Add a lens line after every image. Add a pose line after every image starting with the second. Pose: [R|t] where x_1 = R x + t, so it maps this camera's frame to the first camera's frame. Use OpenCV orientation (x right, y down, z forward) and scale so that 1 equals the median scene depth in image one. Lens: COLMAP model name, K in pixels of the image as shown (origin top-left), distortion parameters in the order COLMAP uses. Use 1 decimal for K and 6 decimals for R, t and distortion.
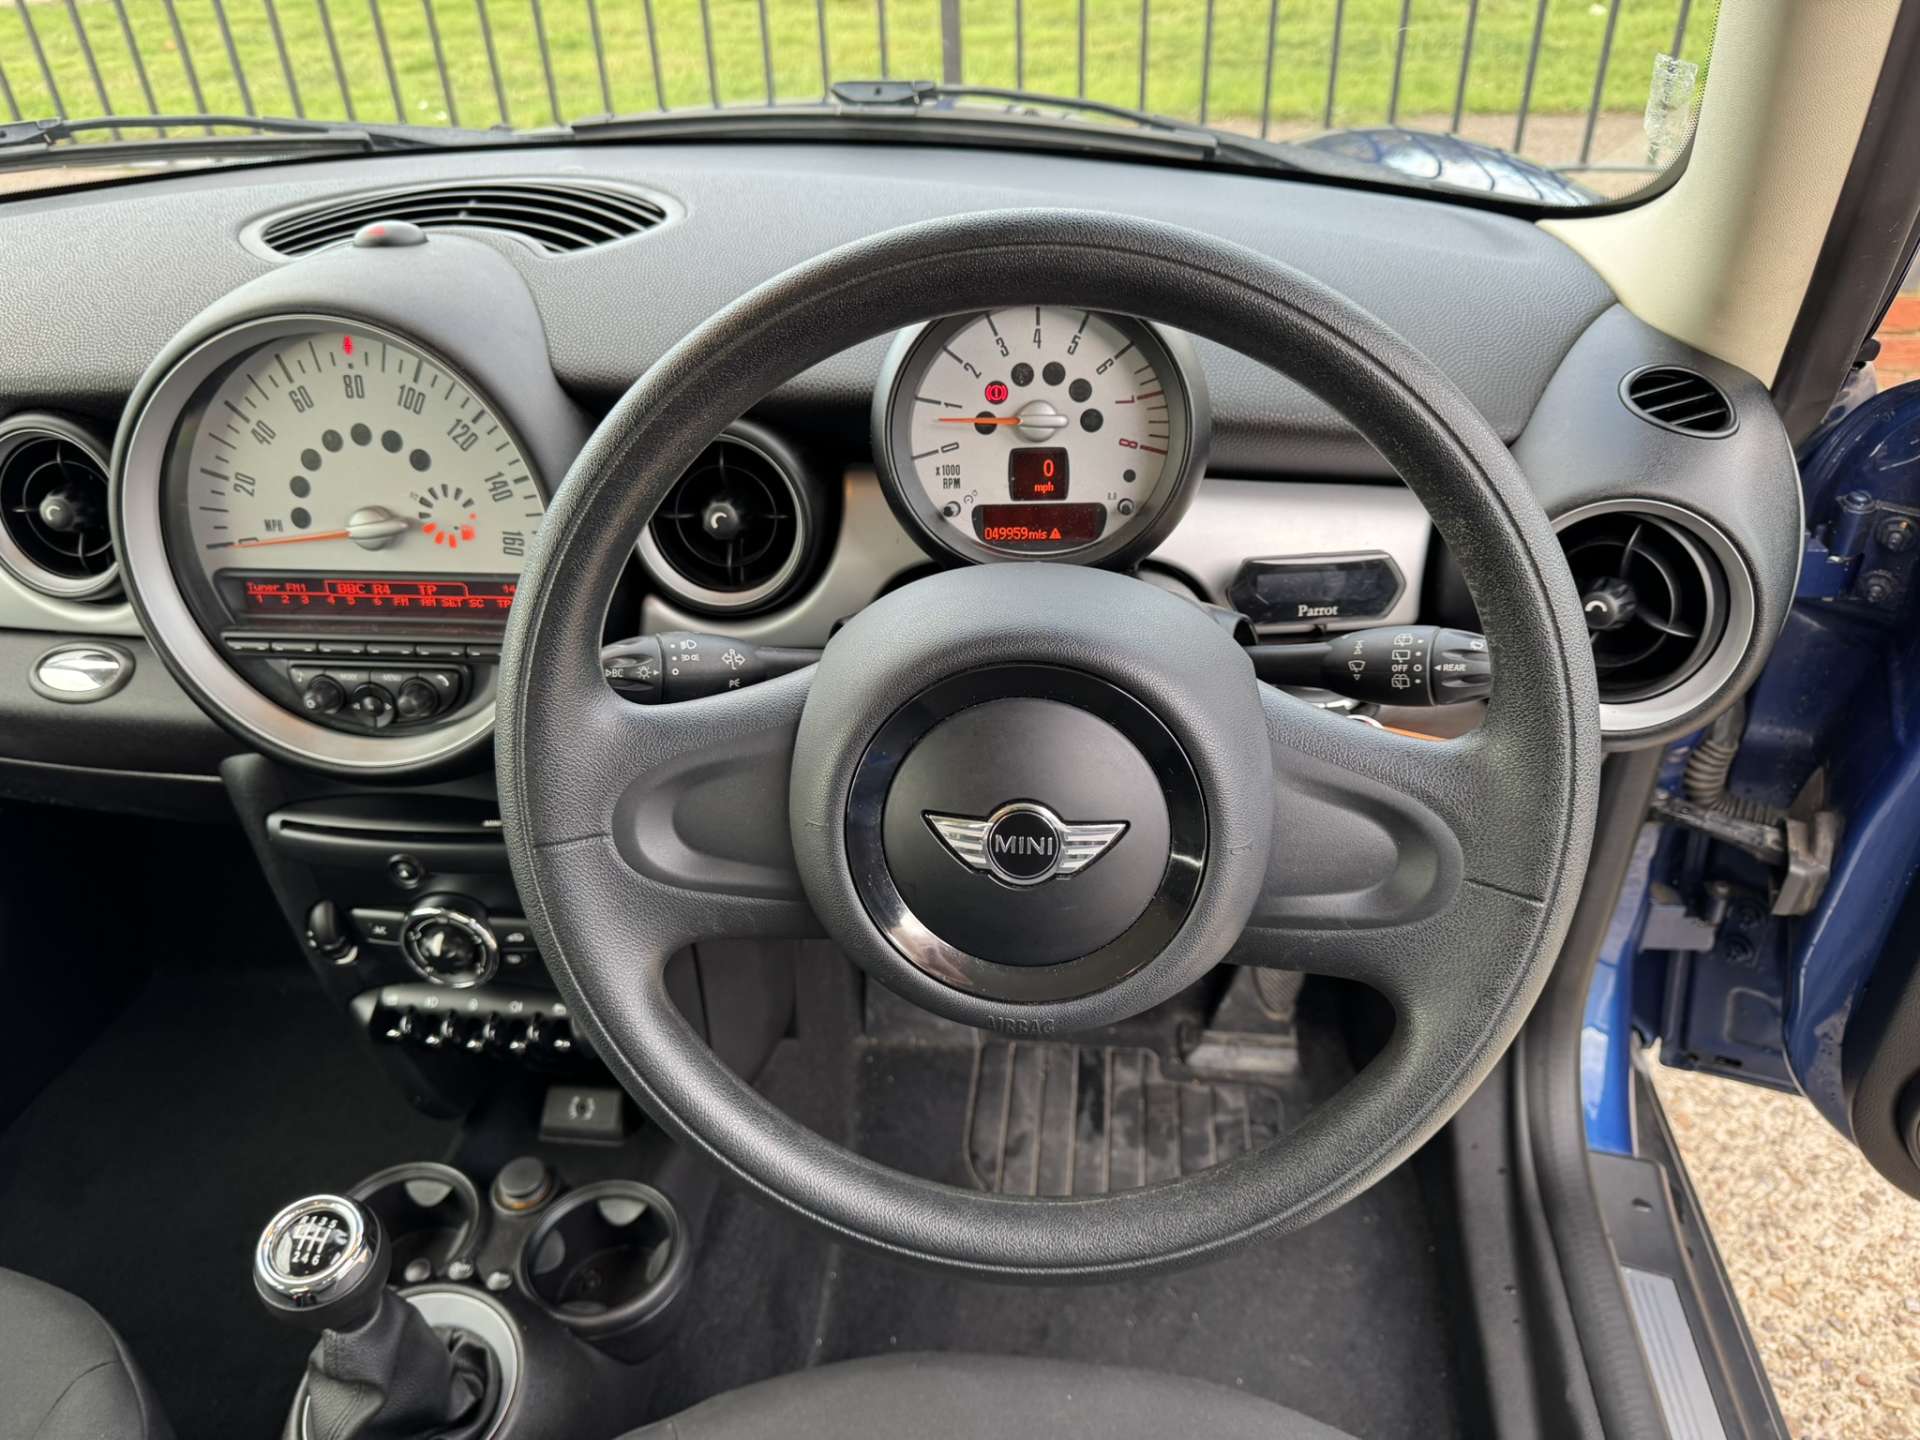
lens RADIAL K [[1337.0, 0, 965.6], [0, 1337.0, 721.4], [0, 0, 1]] dist [0.008450, -0.015217]
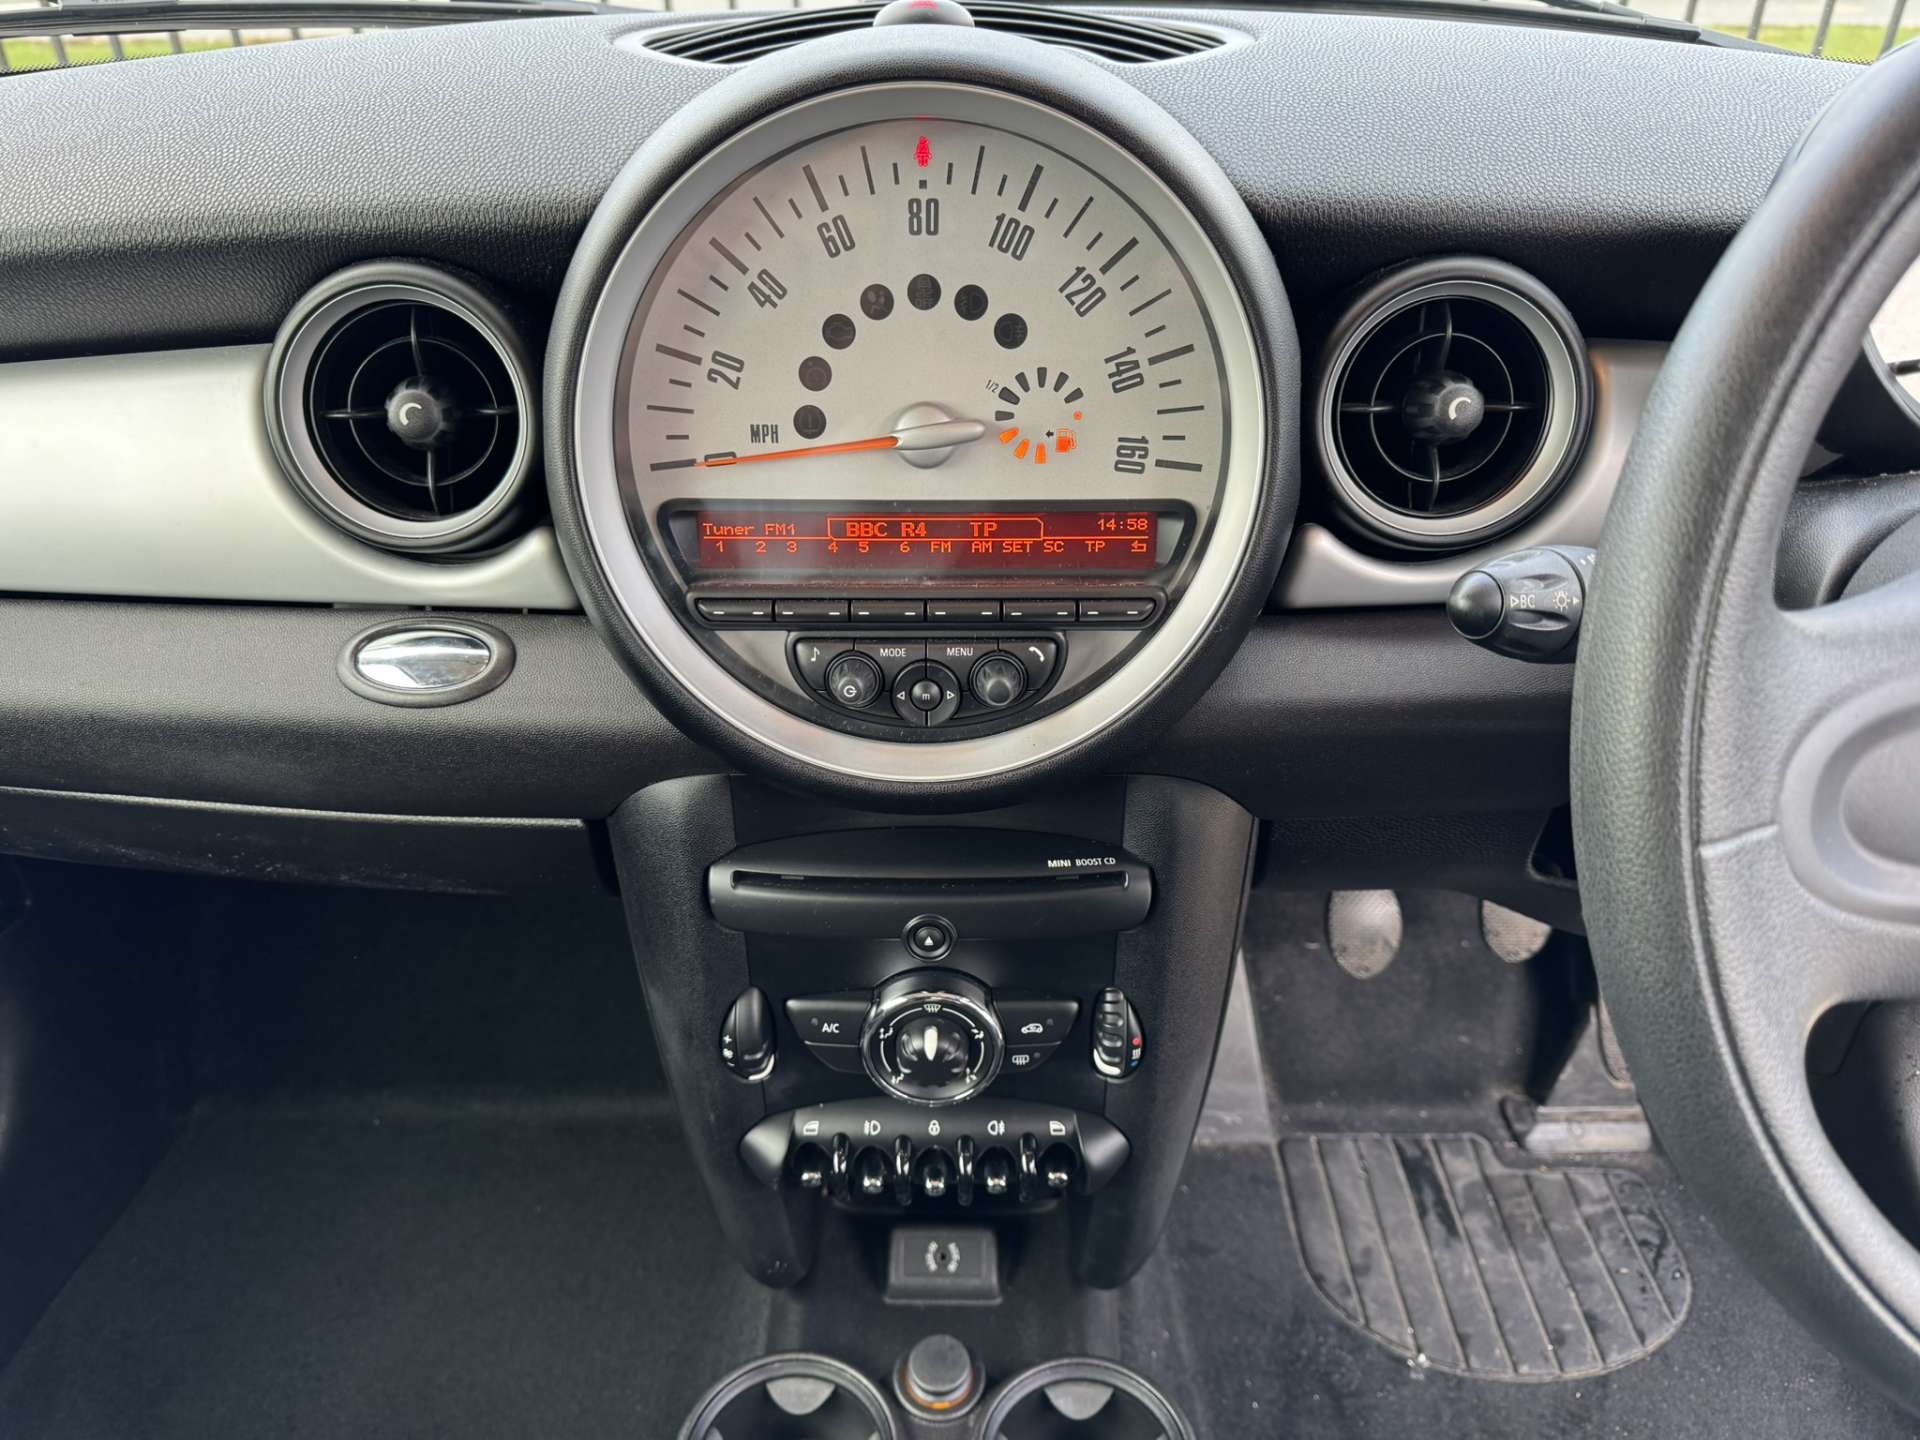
lens RADIAL K [[1358.6, 0, 970.6], [0, 1358.6, 768.9], [0, 0, 1]] dist [0.093702, -0.196958]
pose [[0.990757, -0.029906, 0.132313, -0.505136], [0.033416, 0.999144, -0.024383, 0.043304], [-0.131470, 0.028579, 0.990908, 0.302019]]
